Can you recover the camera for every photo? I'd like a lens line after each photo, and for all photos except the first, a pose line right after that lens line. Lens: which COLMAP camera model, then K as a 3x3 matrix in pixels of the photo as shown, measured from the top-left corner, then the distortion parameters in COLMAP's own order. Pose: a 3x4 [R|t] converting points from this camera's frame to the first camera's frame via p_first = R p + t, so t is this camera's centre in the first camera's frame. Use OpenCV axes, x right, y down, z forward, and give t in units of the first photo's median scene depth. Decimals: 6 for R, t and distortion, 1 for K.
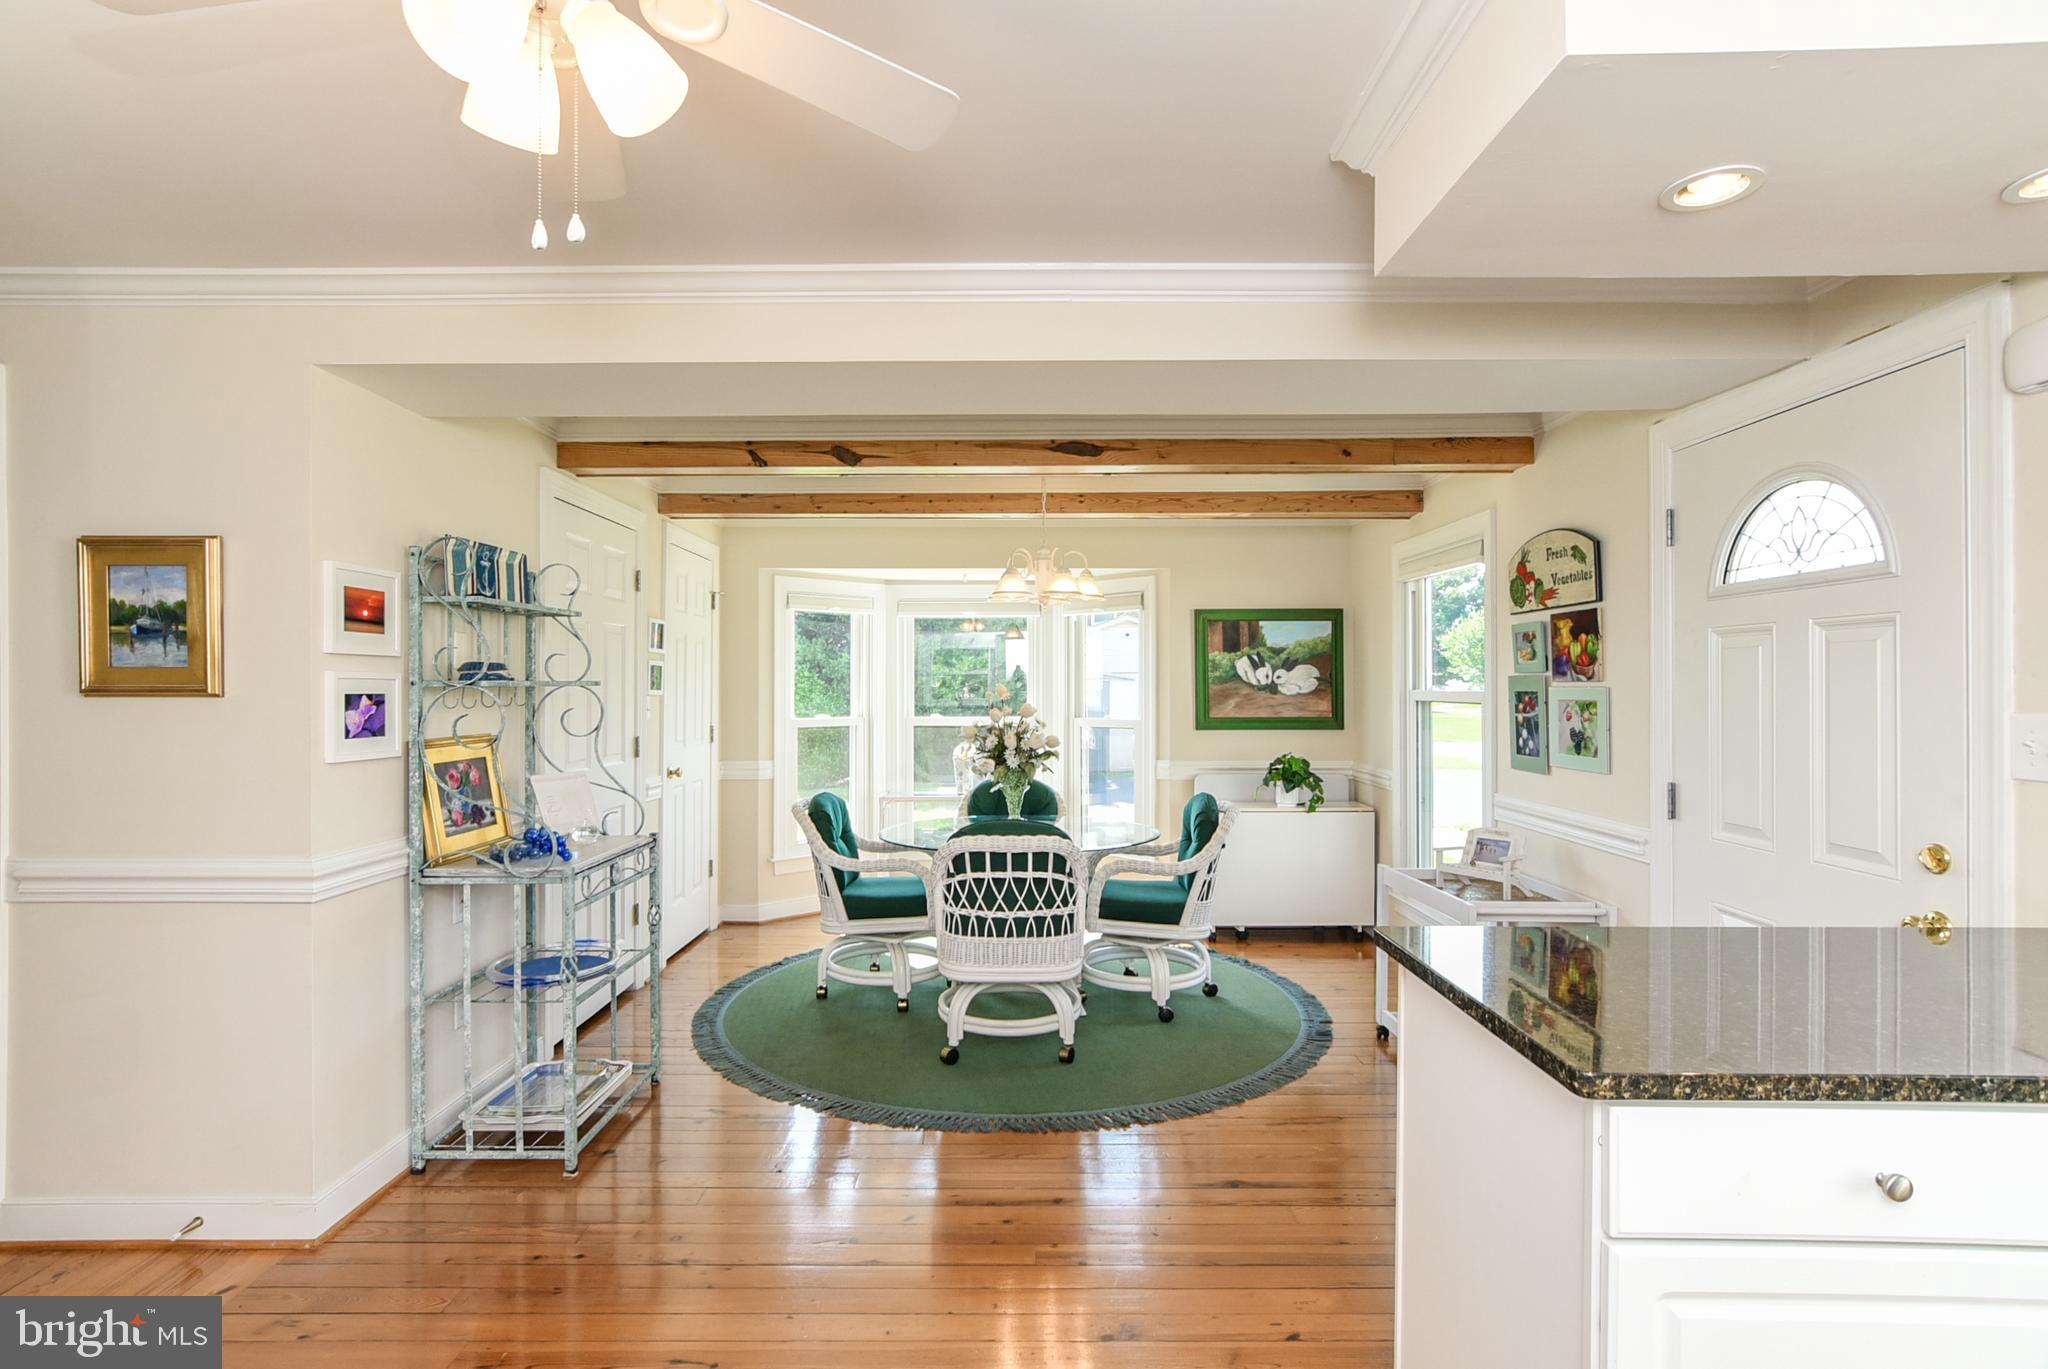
lens RADIAL K [[1016.5, 0, 1024.0], [0, 1016.5, 684.5], [0, 0, 1]] dist [0.000441, -0.000011]
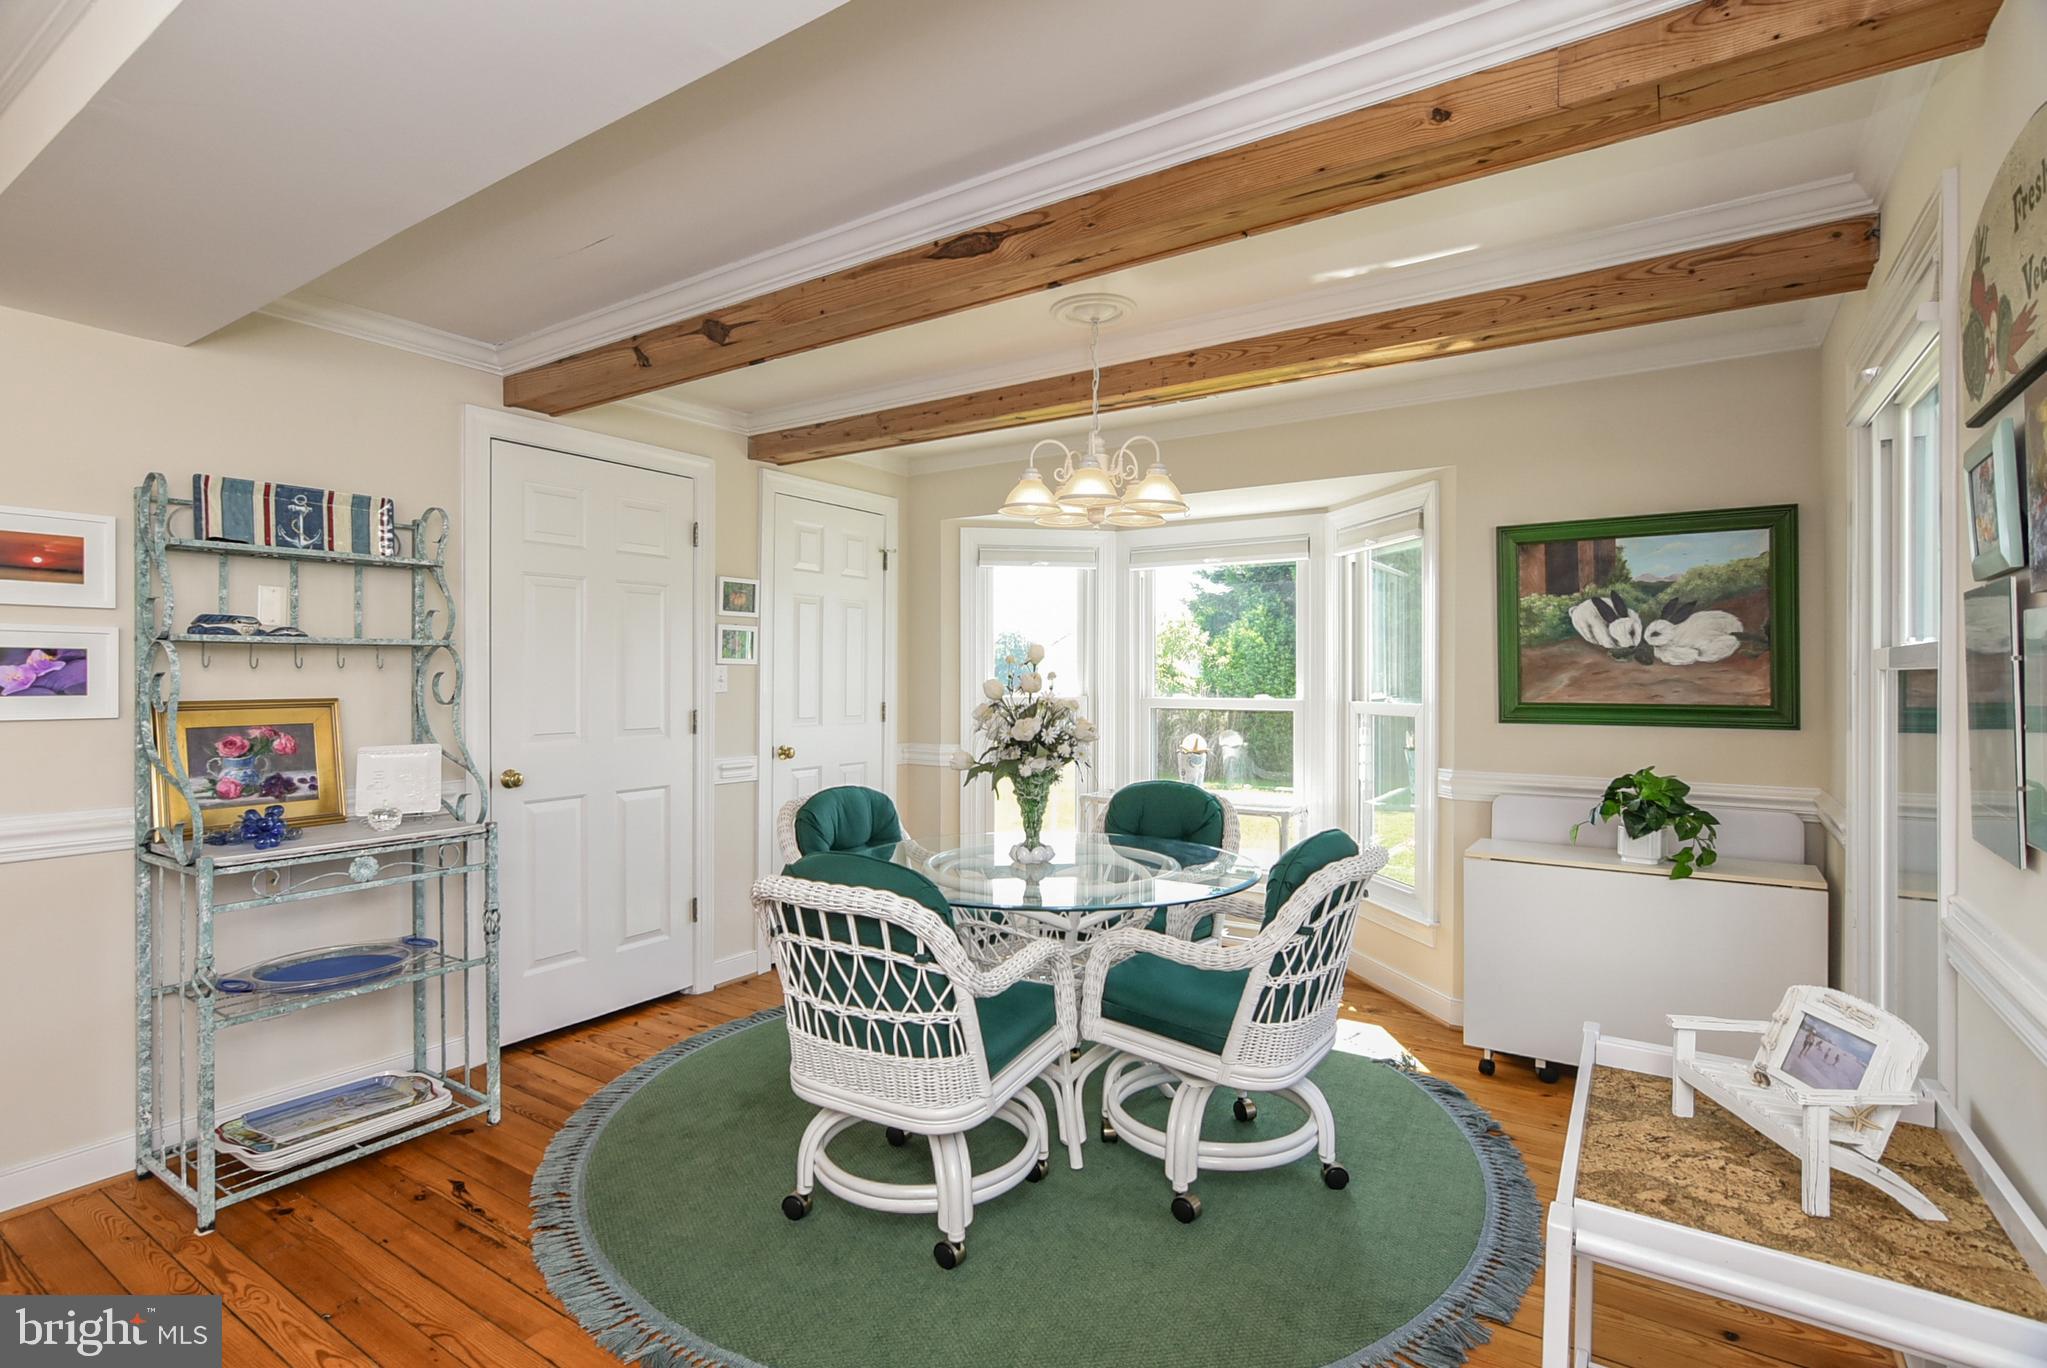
lens RADIAL K [[989.5, 0, 1015.5], [0, 989.5, 678.4], [0, 0, 1]] dist [-0.004444, -0.000084]
pose [[0.831021, 0.003694, -0.556228, 0.265368], [0.000226, 0.999976, 0.006980, 0.014049], [0.556241, -0.005926, 0.831000, 0.344597]]
